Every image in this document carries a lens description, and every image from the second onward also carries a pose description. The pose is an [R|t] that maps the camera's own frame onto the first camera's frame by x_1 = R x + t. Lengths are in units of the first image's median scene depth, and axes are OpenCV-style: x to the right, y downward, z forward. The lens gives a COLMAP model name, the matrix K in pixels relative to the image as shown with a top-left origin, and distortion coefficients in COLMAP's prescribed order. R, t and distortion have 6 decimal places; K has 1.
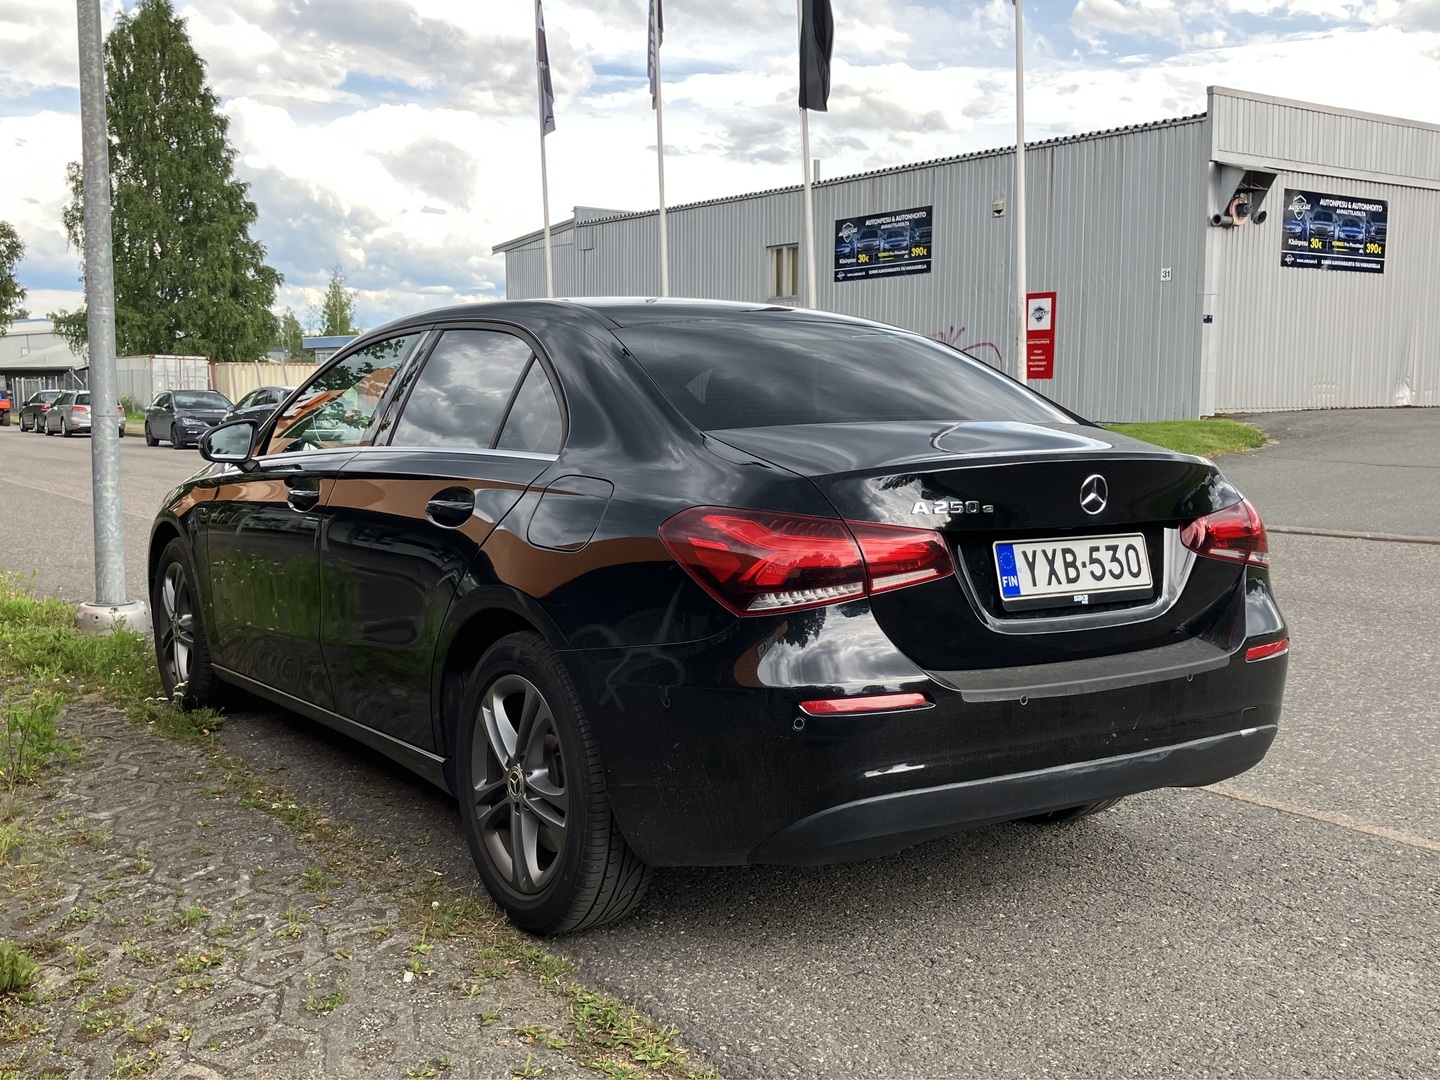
lens RADIAL K [[1641.6, 0, 720.0], [0, 1641.6, 540.0], [0, 0, 1]] dist [-0.114249, -0.011801]
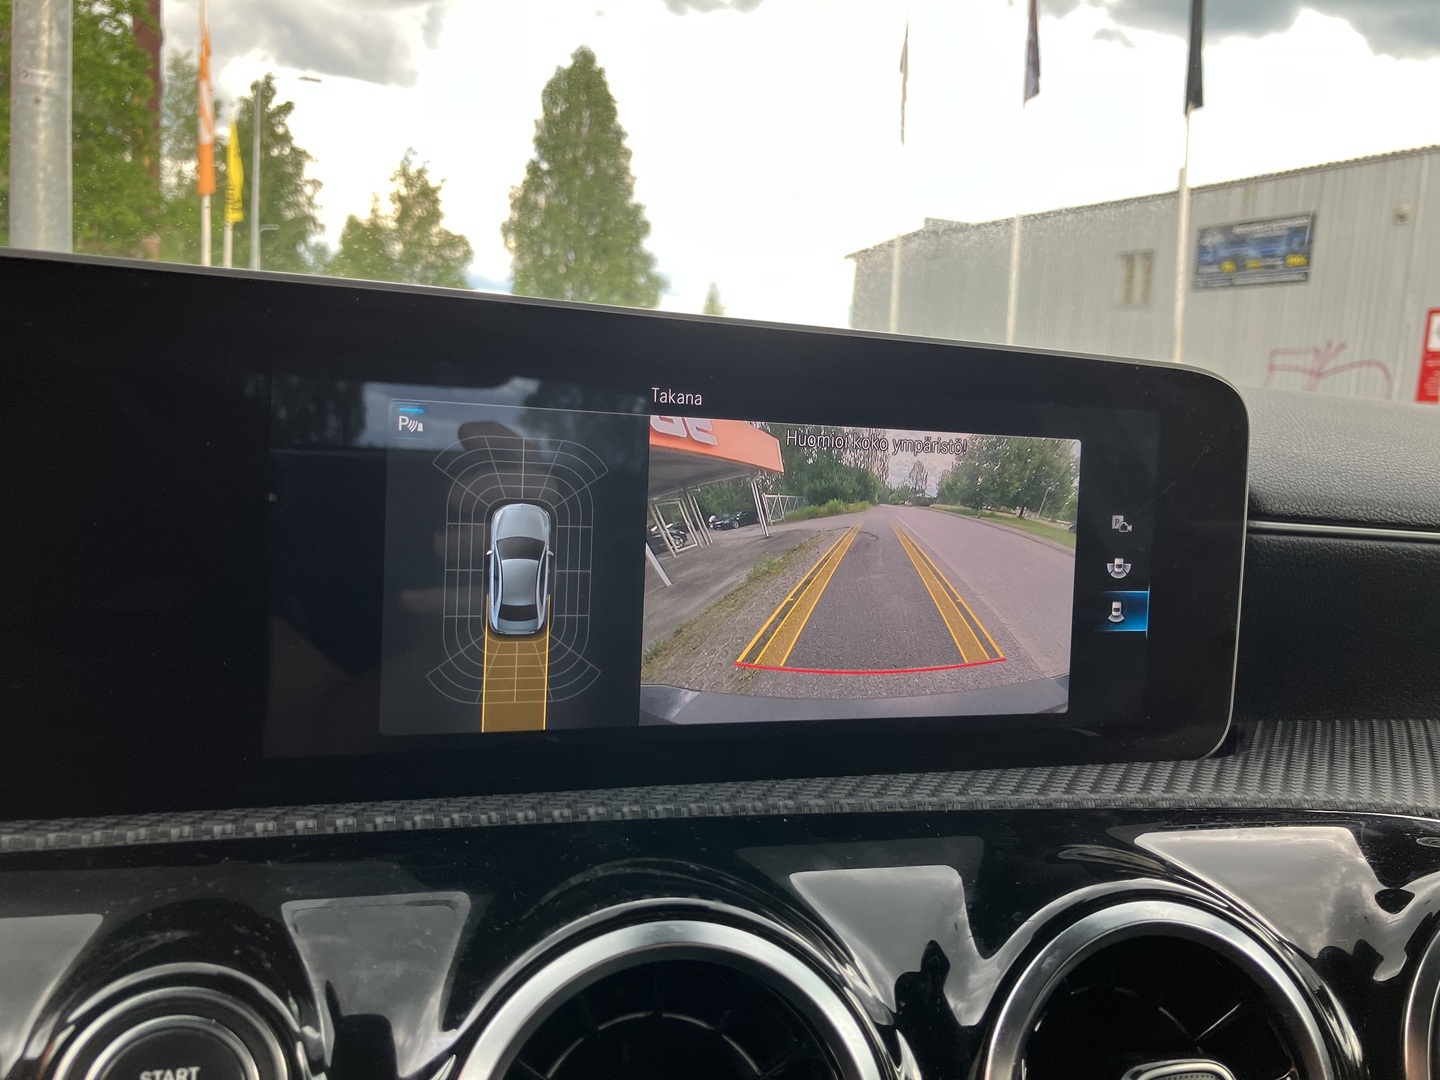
lens RADIAL K [[1180.7, 0, 720.0], [0, 1180.7, 540.0], [0, 0, 1]] dist [-0.006509, -0.004413]
pose [[0.972737, 0.091207, -0.213221, -0.035911], [-0.084208, 0.995575, 0.041699, -0.013473], [0.216081, -0.022607, 0.976114, 0.218176]]
